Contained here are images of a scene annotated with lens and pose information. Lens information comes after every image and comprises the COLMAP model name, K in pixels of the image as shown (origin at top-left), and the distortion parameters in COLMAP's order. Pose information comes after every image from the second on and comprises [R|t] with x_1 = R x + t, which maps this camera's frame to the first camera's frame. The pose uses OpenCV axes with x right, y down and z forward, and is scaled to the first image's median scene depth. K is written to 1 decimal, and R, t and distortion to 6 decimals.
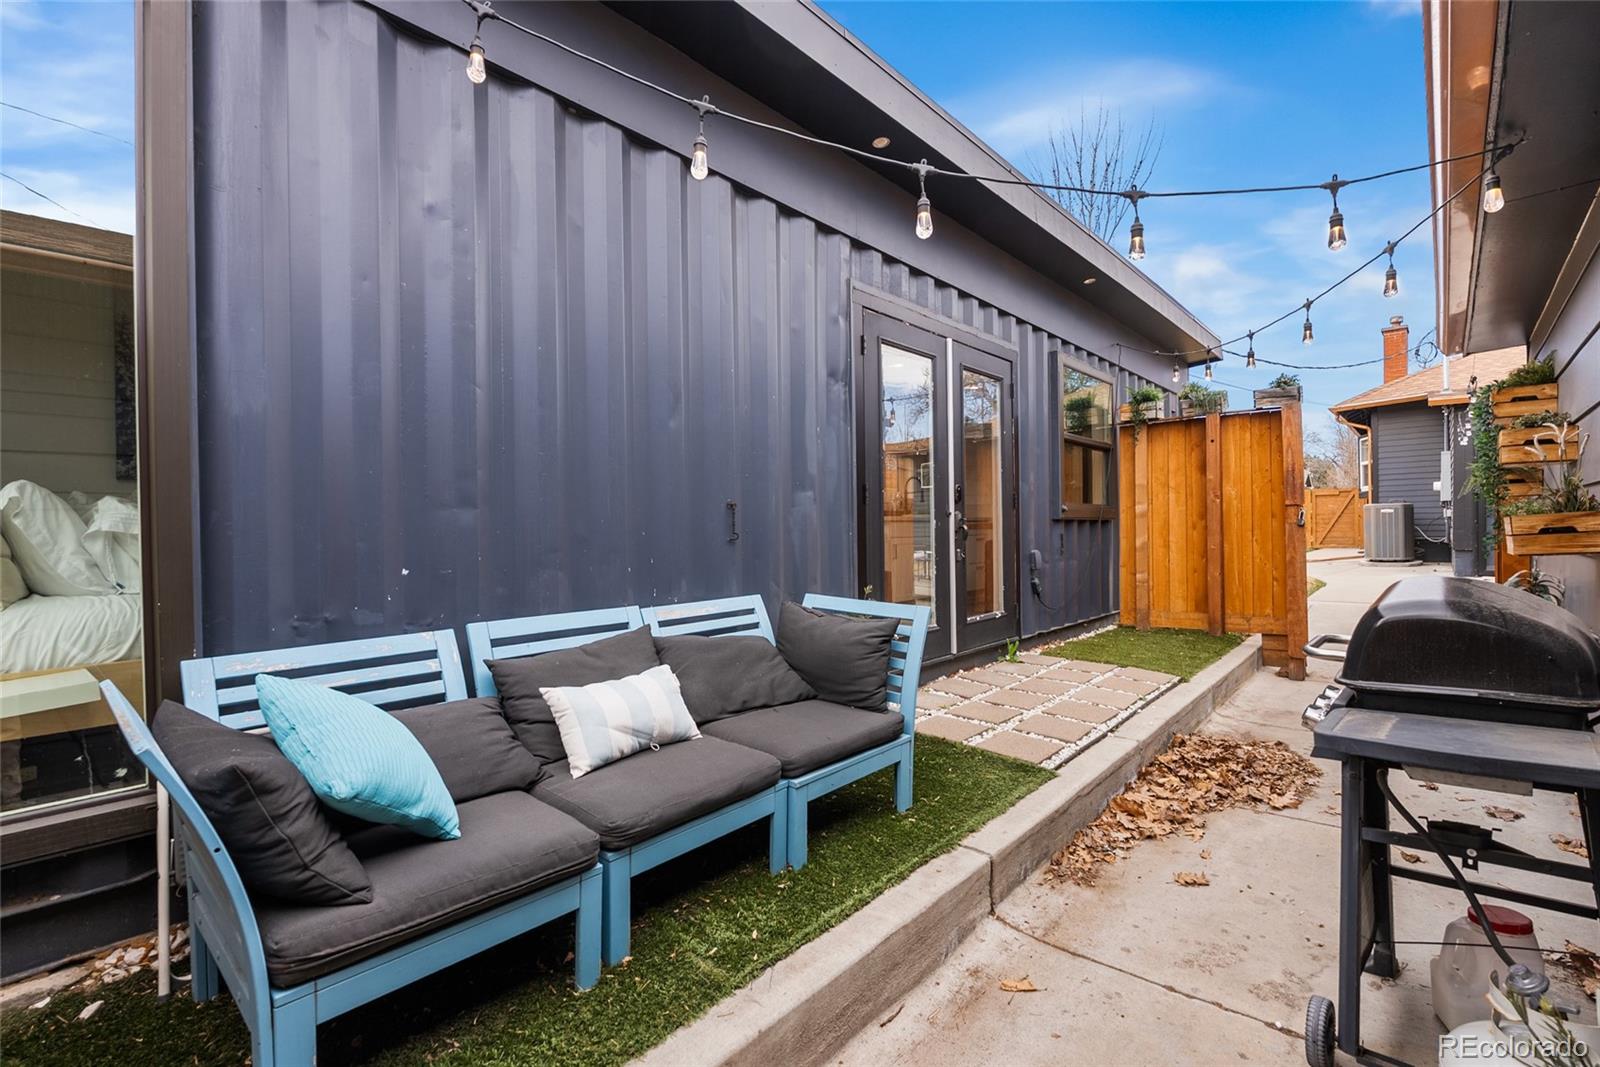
lens RADIAL K [[711.1, 0, 800.0], [0, 711.1, 533.5], [0, 0, 1]] dist [-0.004995, -0.000298]
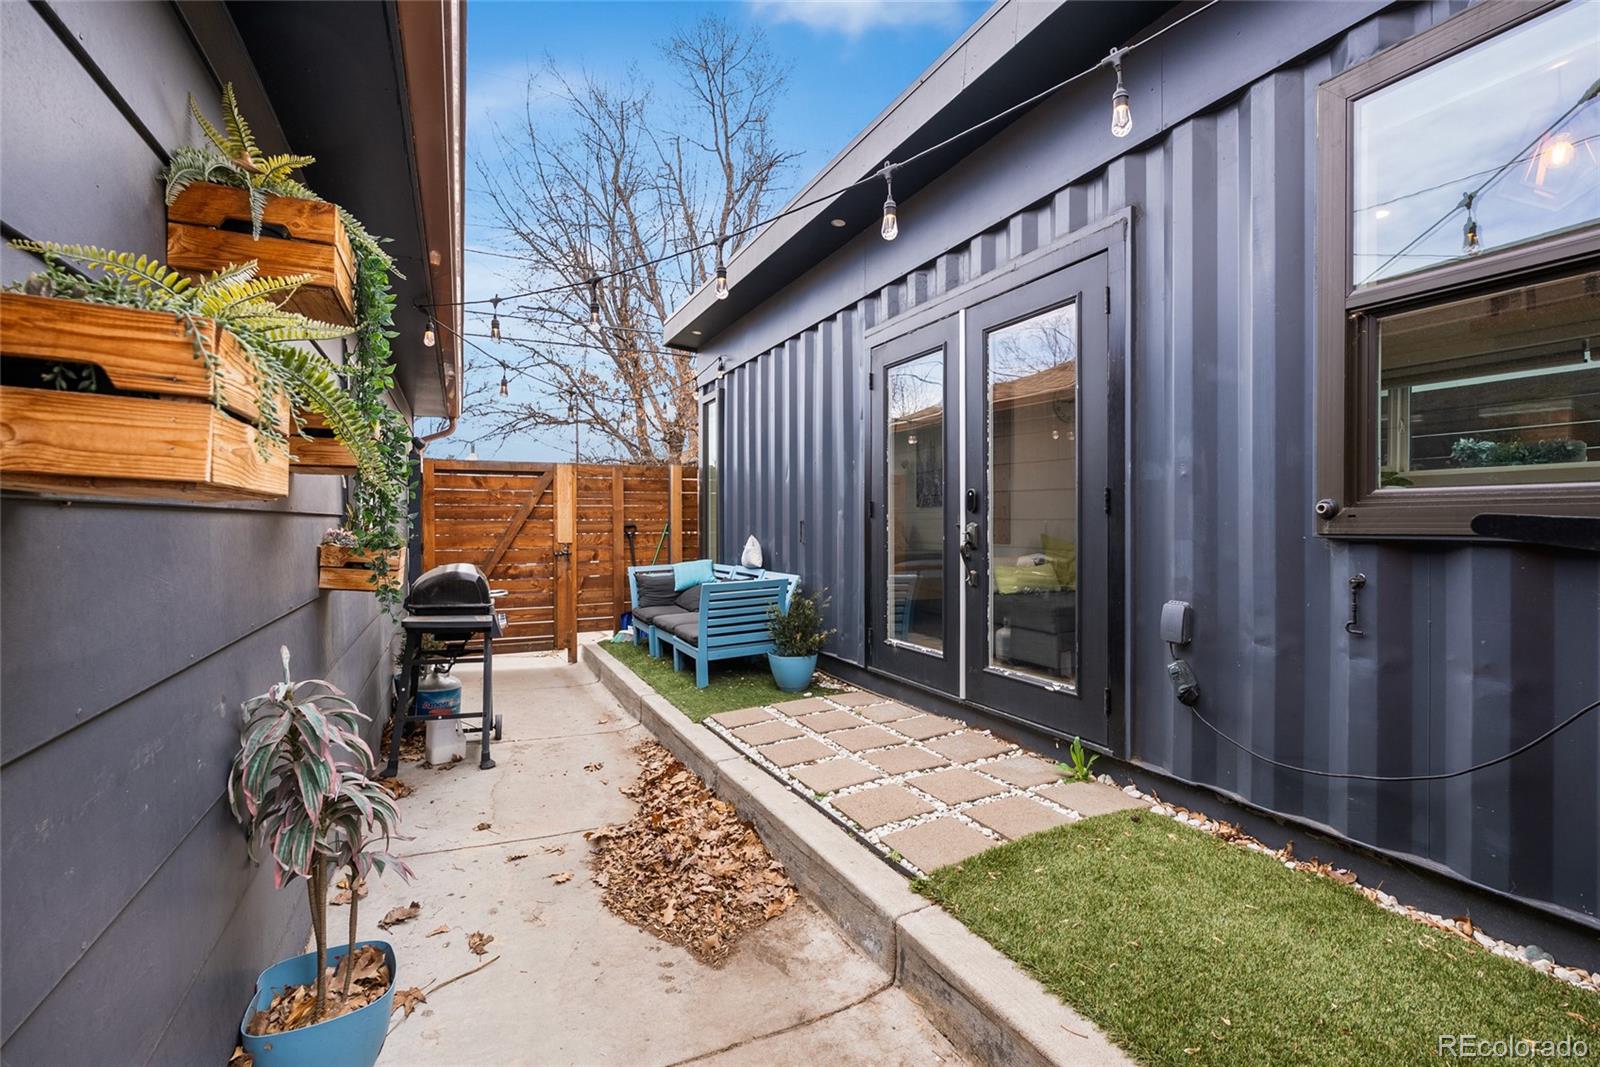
lens RADIAL K [[705.5, 0, 803.1], [0, 705.5, 526.1], [0, 0, 1]] dist [0.002189, 0.000029]
pose [[-0.369938, 0.021786, -0.928801, 1.281260], [0.003657, 0.999751, 0.021994, -0.058156], [0.929049, 0.004740, -0.369926, 1.407361]]
